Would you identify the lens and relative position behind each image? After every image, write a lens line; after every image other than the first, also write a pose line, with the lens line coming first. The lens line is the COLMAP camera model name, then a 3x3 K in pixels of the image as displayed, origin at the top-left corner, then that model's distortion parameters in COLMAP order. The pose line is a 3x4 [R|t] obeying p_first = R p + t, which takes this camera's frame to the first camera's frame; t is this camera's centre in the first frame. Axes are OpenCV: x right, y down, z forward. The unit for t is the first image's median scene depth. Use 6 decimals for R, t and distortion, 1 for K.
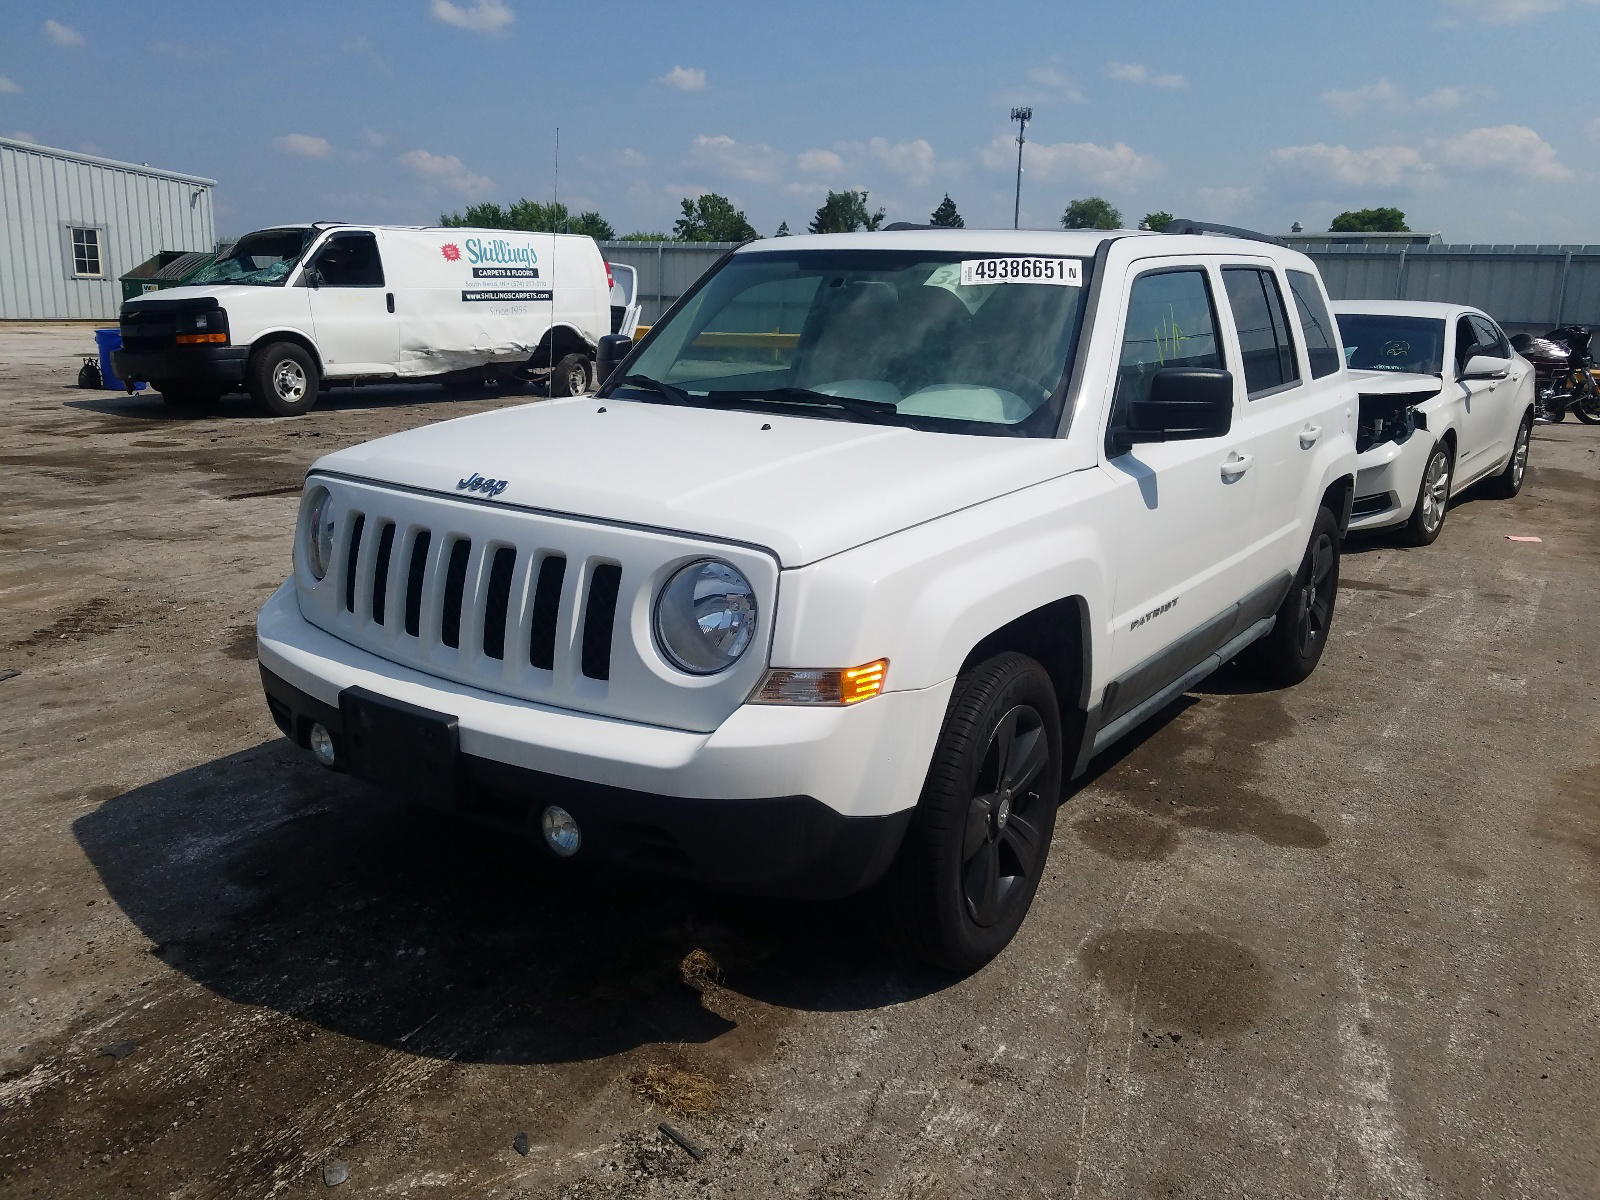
lens RADIAL K [[1229.1, 0, 799.1], [0, 1229.1, 539.7], [0, 0, 1]] dist [-0.002205, -0.002477]
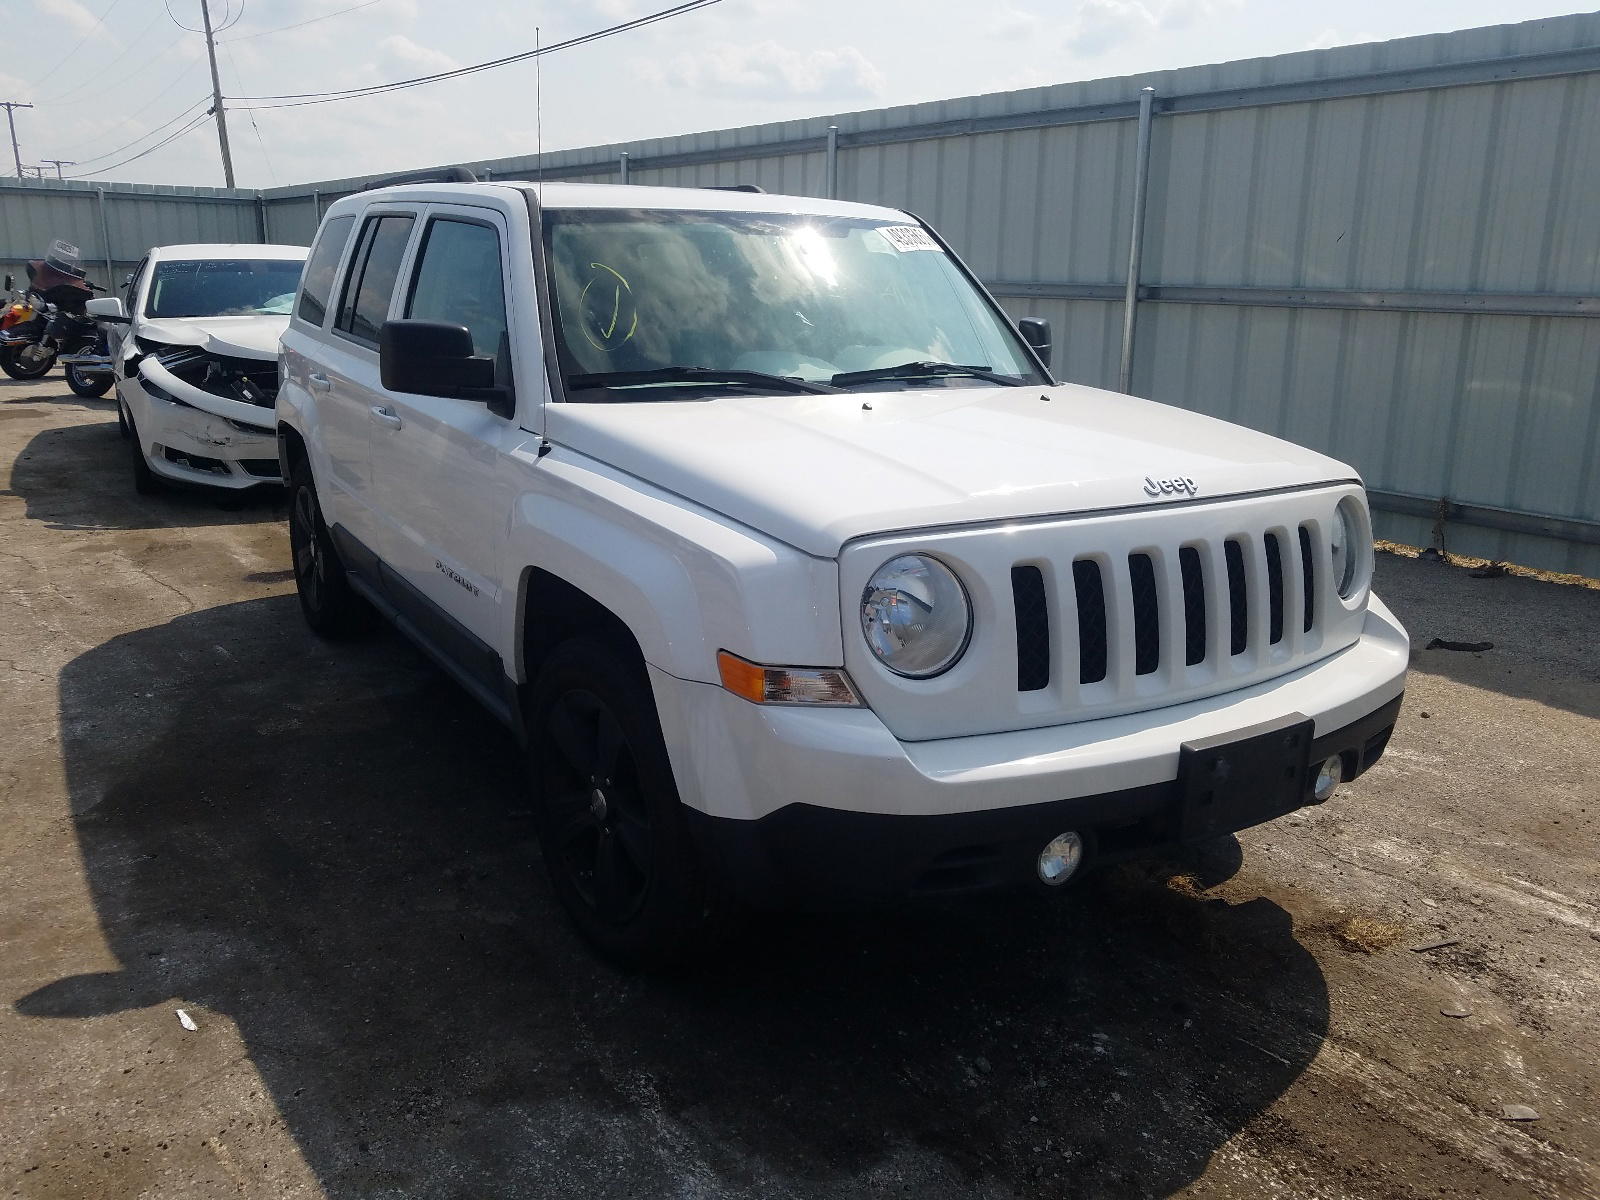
lens RADIAL K [[1296.4, 0, 685.5], [0, 1296.4, 563.7], [0, 0, 1]] dist [0.003908, 0.003197]
pose [[0.400271, -0.224497, 0.888473, -1.261210], [0.171561, 0.970744, 0.167995, -0.211213], [-0.900194, 0.085183, 0.427076, 0.909893]]
